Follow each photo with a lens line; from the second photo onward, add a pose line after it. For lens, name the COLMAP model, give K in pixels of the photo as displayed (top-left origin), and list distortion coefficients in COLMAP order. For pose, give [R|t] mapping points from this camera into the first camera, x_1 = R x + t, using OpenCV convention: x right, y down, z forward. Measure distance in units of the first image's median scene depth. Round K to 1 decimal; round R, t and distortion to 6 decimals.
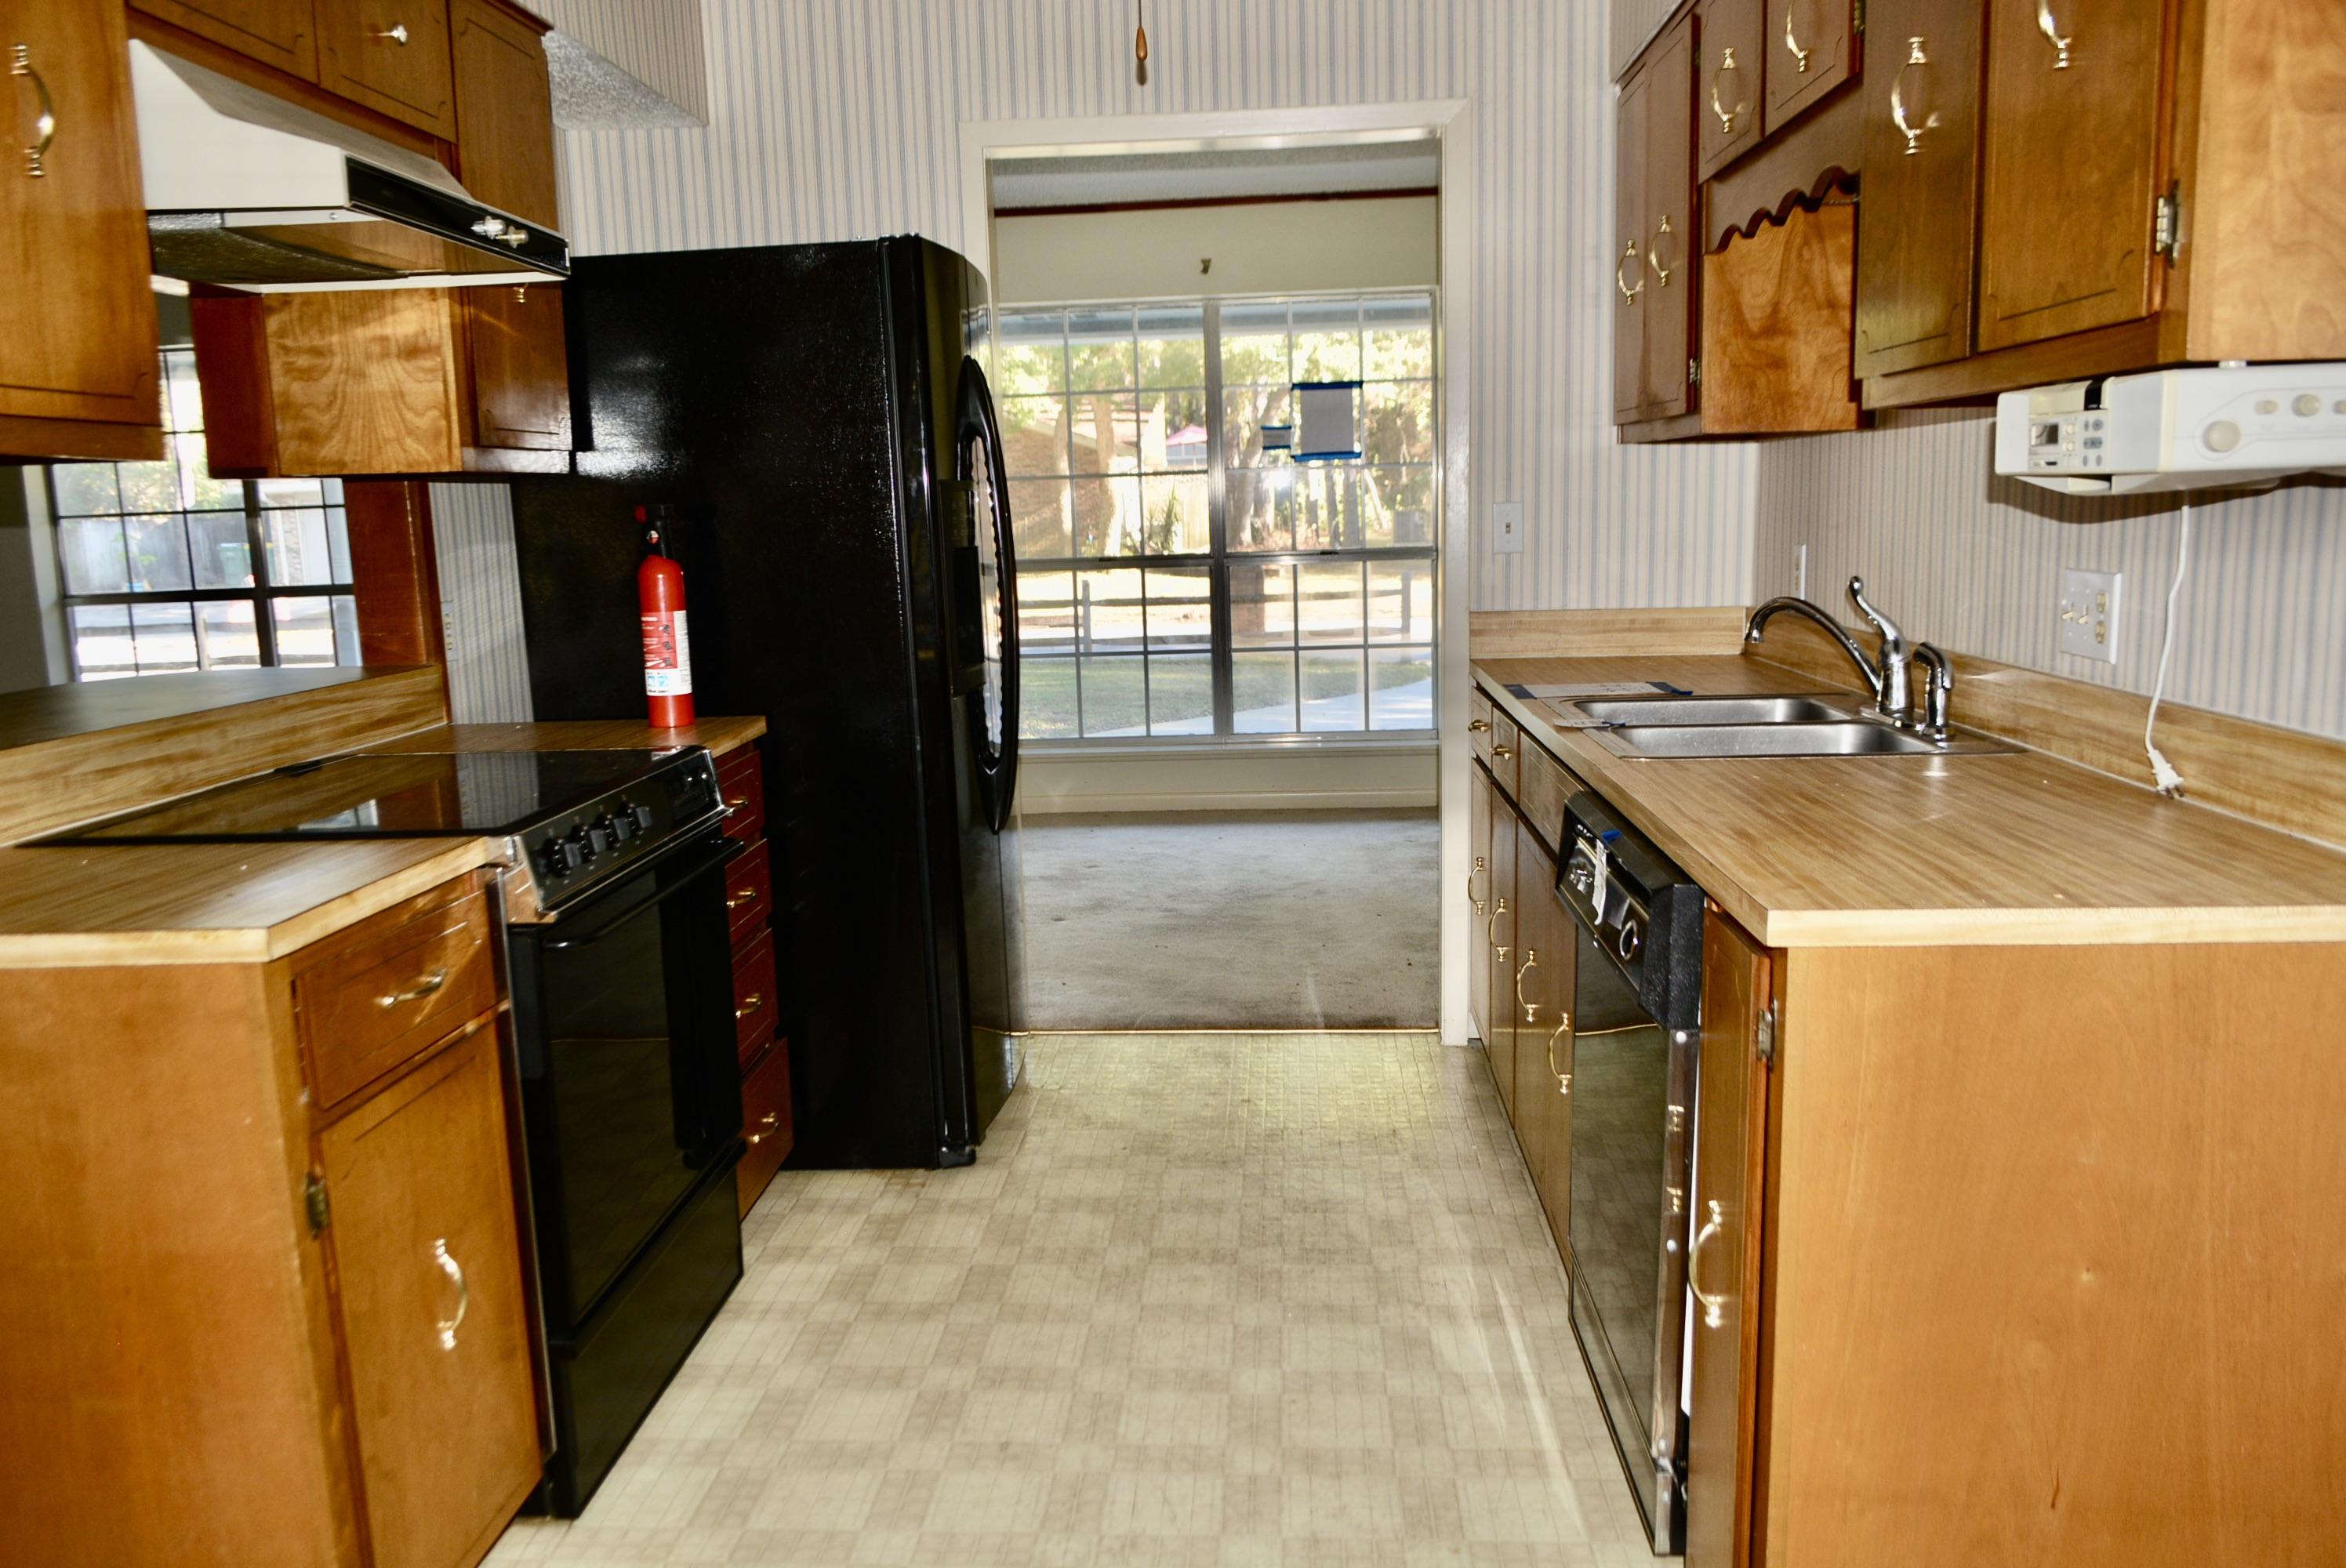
lens RADIAL K [[1853.3, 0, 1160.4], [0, 1853.3, 789.4], [0, 0, 1]] dist [0.000376, 0.003302]
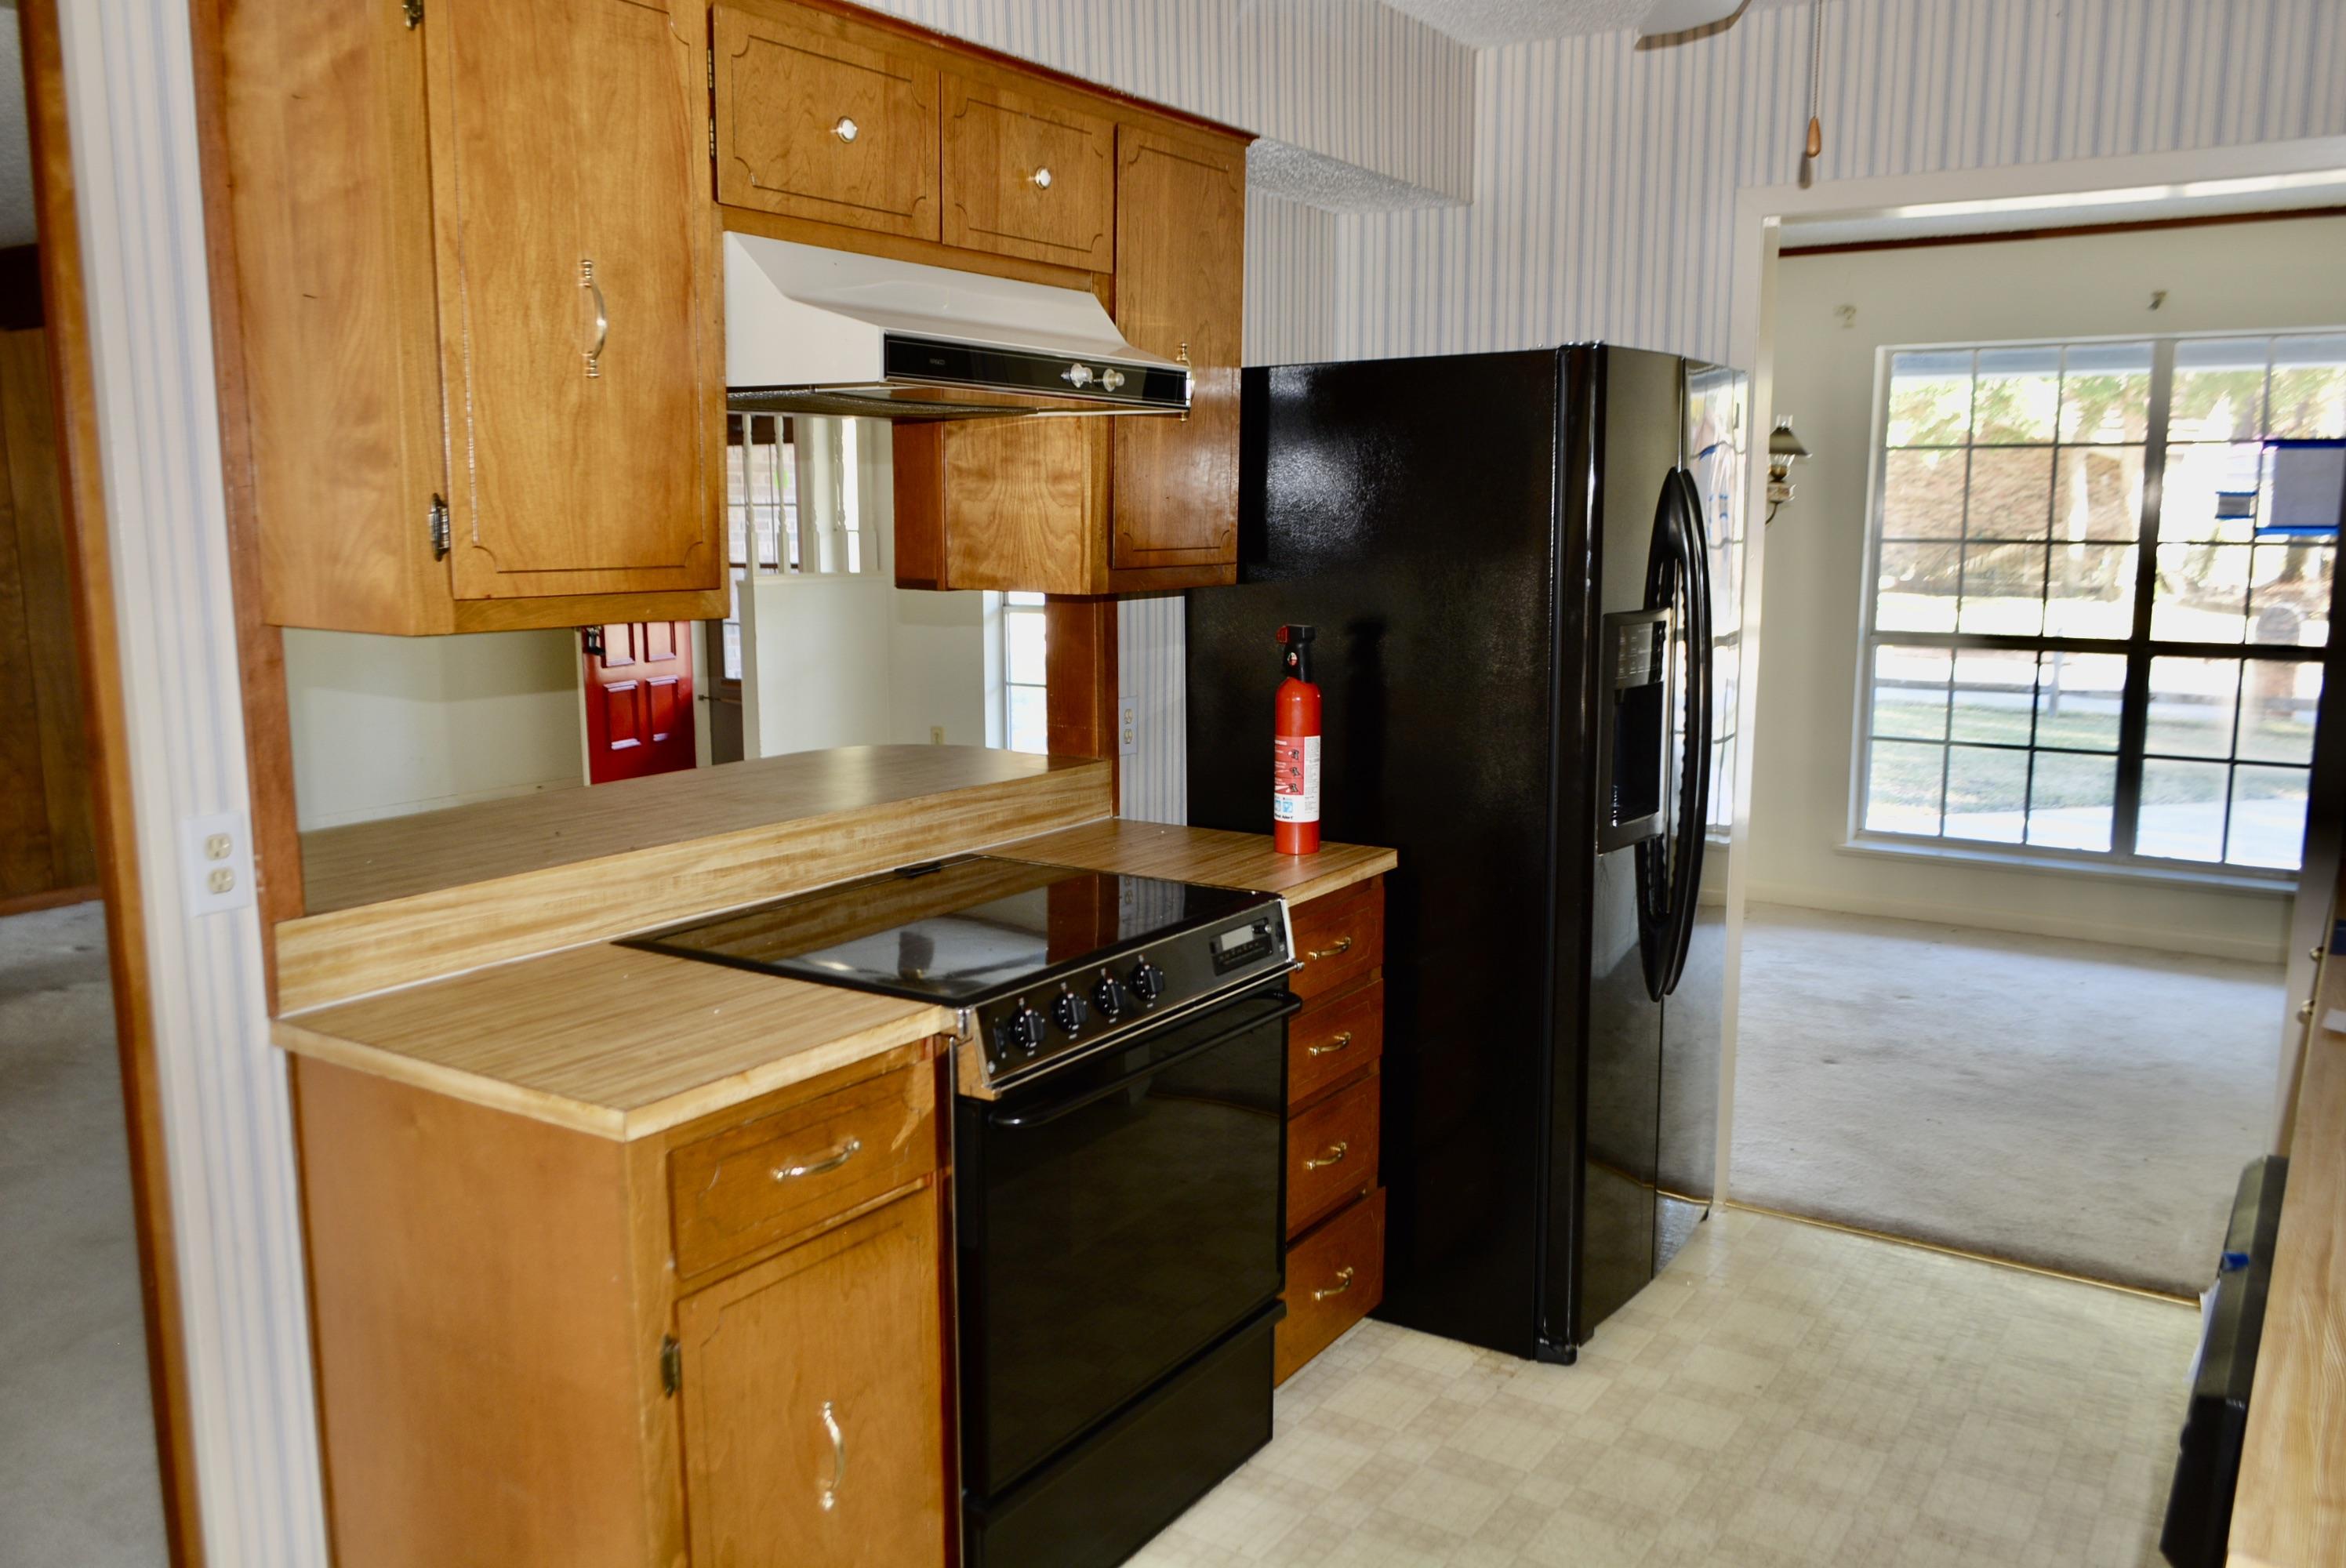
lens RADIAL K [[1853.3, 0, 1177.2], [0, 1853.3, 796.7], [0, 0, 1]] dist [0.000376, 0.003302]
pose [[0.867017, 0.114718, -0.484892, 0.159604], [-0.108509, 0.993251, 0.040967, -0.102645], [0.486319, 0.017096, 0.873614, 0.130805]]
